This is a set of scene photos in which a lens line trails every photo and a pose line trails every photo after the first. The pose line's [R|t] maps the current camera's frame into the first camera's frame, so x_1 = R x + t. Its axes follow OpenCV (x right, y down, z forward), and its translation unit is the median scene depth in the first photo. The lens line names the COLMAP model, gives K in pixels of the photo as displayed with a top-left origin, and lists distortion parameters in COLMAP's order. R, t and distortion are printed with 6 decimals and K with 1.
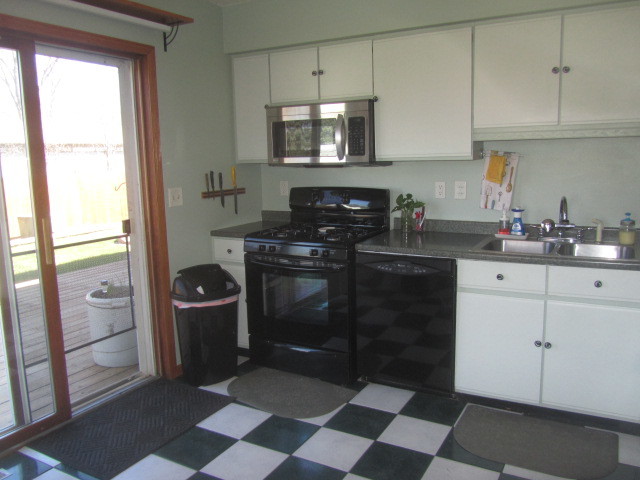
lens RADIAL K [[522.0, 0, 332.6], [0, 522.0, 252.7], [0, 0, 1]] dist [-0.044572, 0.015468]
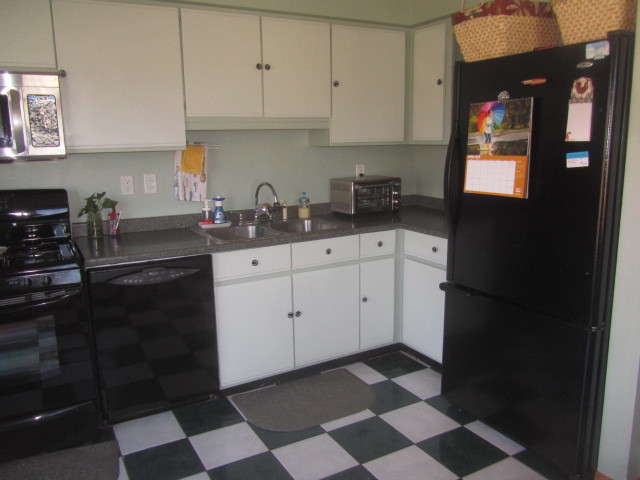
lens RADIAL K [[522.0, 0, 338.6], [0, 522.0, 248.4], [0, 0, 1]] dist [-0.044572, 0.015468]
pose [[0.521663, -0.163841, 0.837272, -0.408572], [0.156695, 0.983092, 0.094747, -0.047910], [-0.838639, 0.081770, 0.538515, 0.267686]]
